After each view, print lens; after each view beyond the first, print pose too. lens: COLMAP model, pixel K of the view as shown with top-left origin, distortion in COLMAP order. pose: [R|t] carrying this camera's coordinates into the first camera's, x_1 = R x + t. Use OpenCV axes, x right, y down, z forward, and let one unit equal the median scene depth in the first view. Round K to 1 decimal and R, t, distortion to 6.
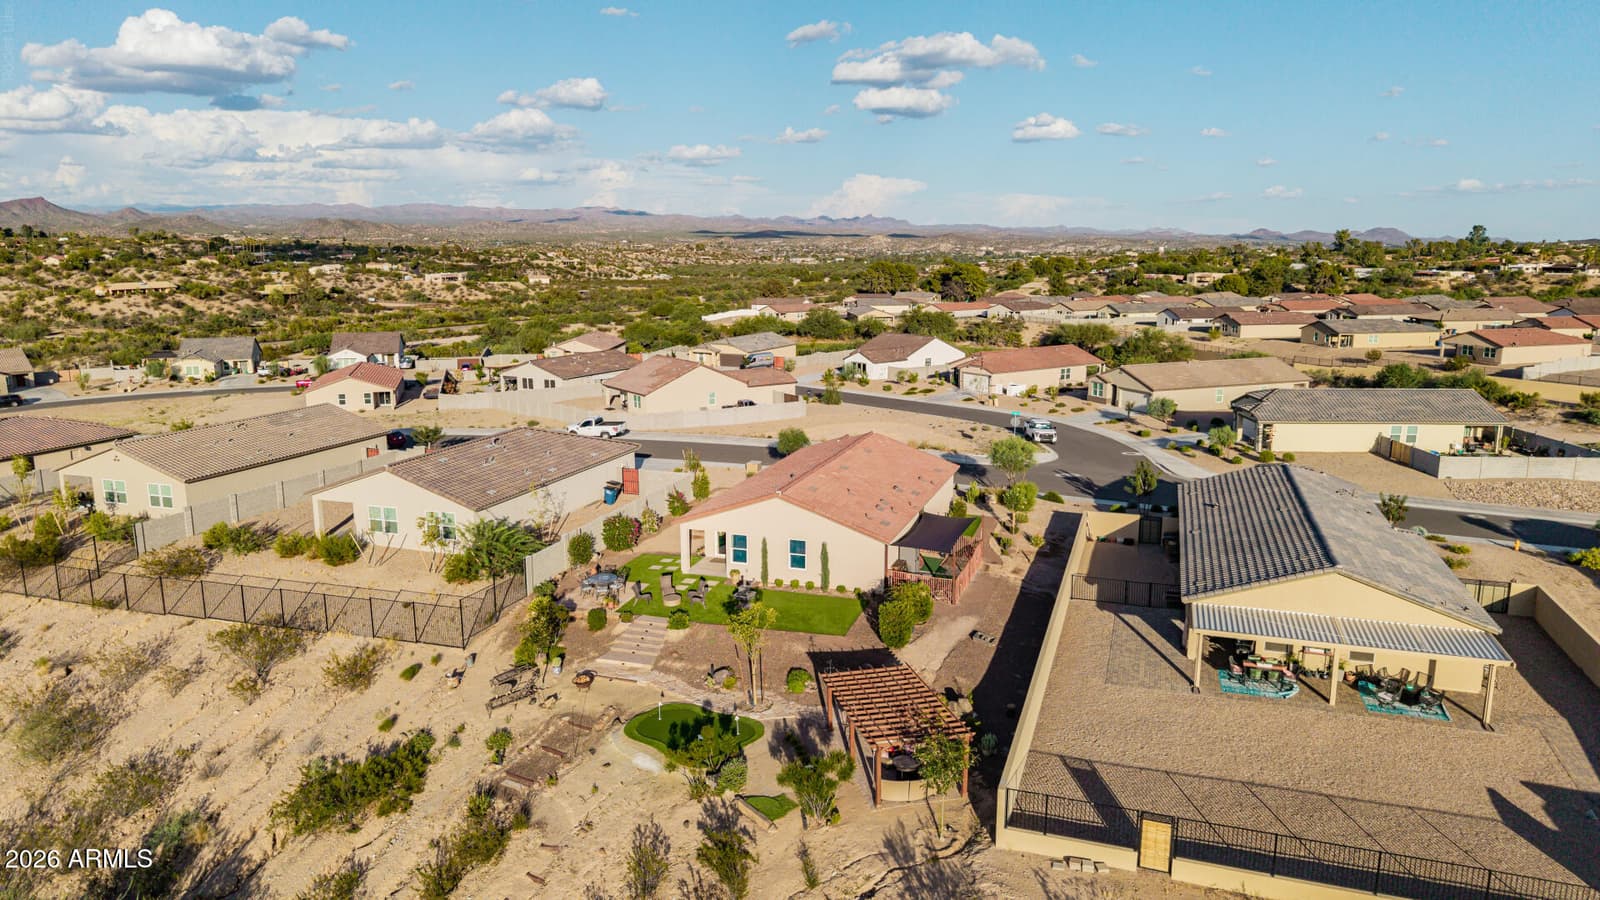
lens RADIAL K [[1070.0, 0, 792.6], [0, 1070.0, 456.0], [0, 0, 1]] dist [0.029125, -0.039260]
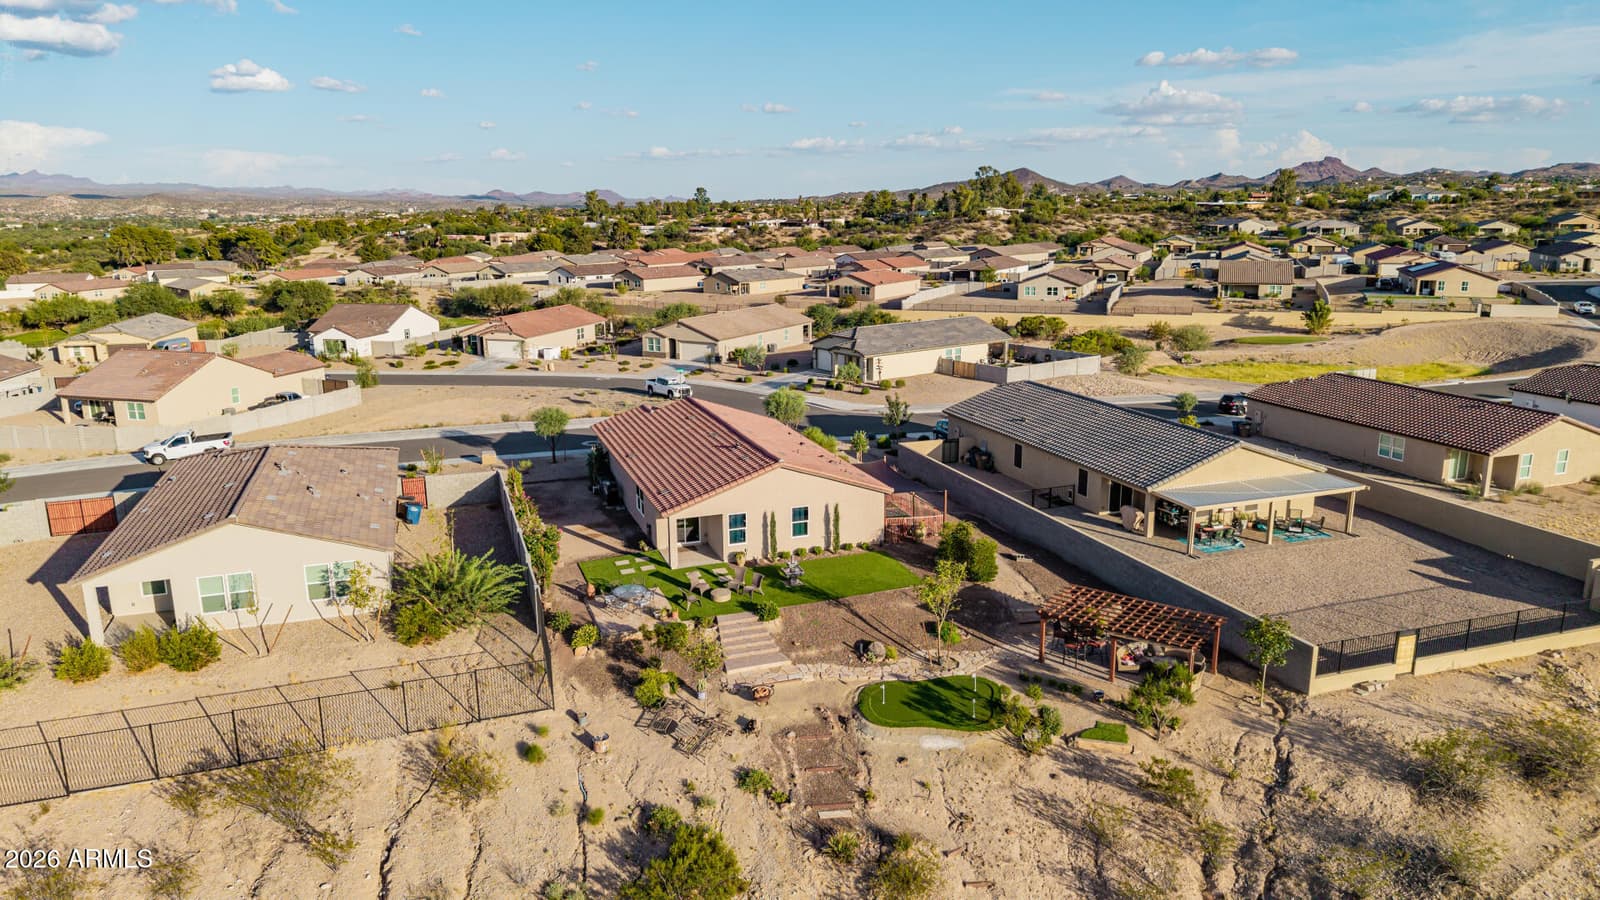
lens RADIAL K [[1070.0, 0, 798.4], [0, 1070.0, 448.4], [0, 0, 1]] dist [0.029125, -0.039260]
pose [[0.781450, -0.144154, 0.607088, -0.247965], [0.127305, 0.989316, 0.071046, -0.018476], [-0.610843, 0.021766, 0.791452, 0.100130]]
